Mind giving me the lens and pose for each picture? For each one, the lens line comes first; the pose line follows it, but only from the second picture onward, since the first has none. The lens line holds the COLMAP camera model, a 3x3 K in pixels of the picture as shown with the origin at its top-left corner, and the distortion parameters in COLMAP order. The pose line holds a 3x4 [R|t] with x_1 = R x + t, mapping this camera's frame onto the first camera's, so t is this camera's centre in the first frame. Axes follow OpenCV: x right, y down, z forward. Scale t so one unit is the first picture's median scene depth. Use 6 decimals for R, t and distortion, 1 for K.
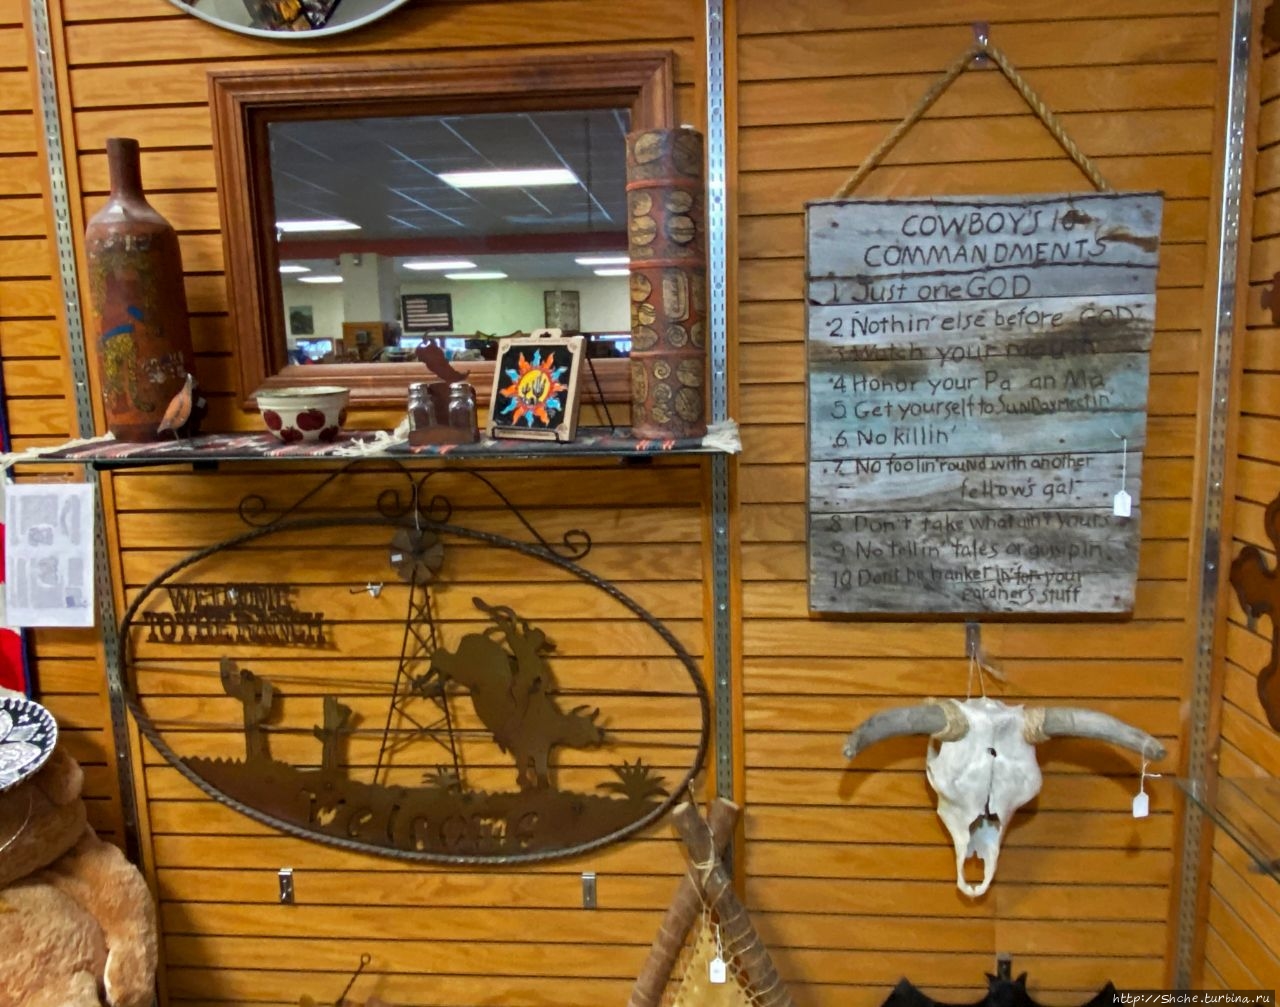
lens RADIAL K [[942.5, 0, 640.9], [0, 942.5, 488.5], [0, 0, 1]] dist [0.004362, -0.000208]
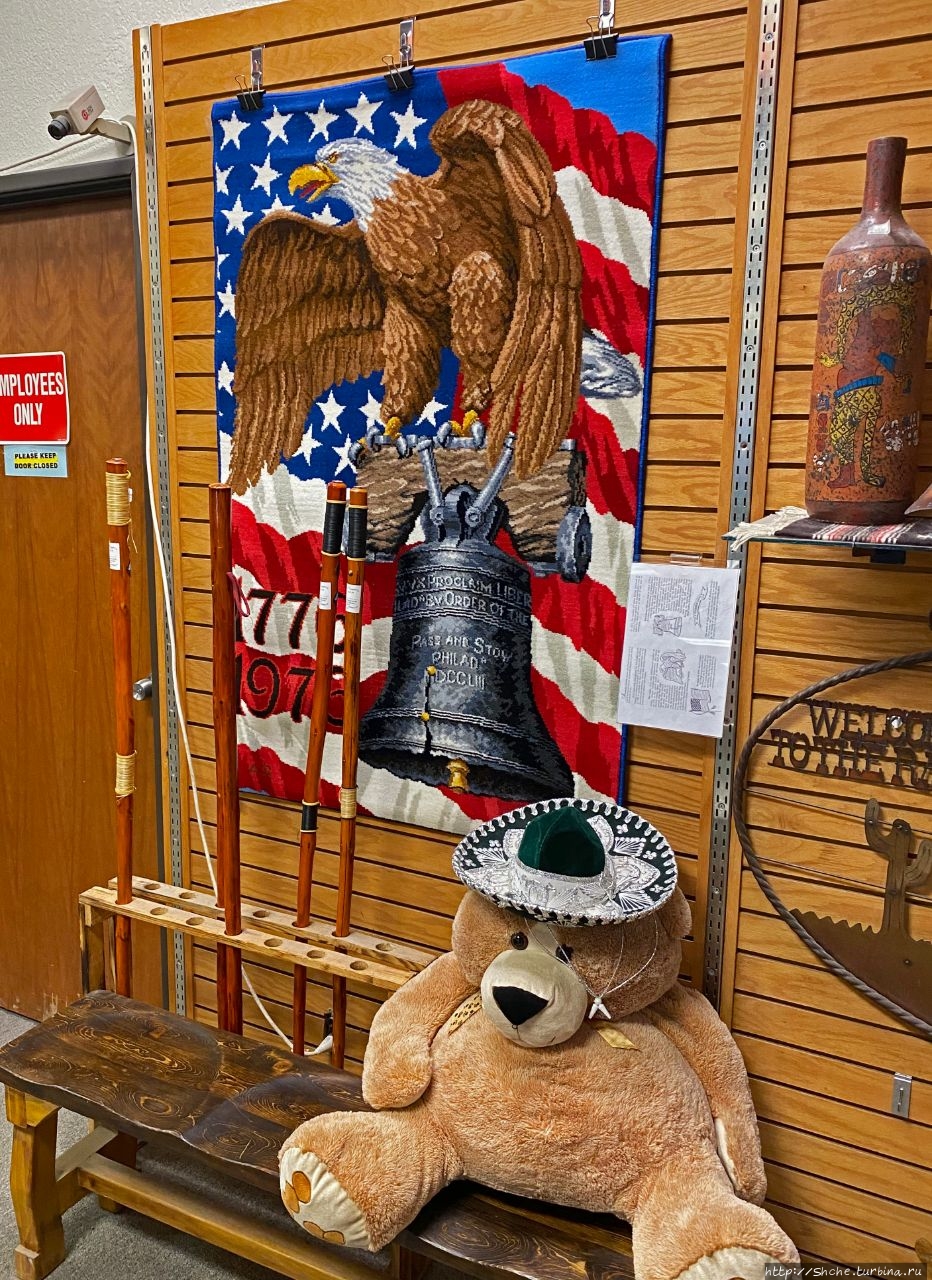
lens RADIAL K [[1119.9, 0, 466.0], [0, 1119.9, 640.0], [0, 0, 1]] dist [0.020826, -0.005077]
pose [[0.906675, 0.114500, -0.405993, -0.382666], [-0.099453, 0.993348, 0.058047, 0.022969], [0.409939, -0.012252, 0.912031, -0.007945]]
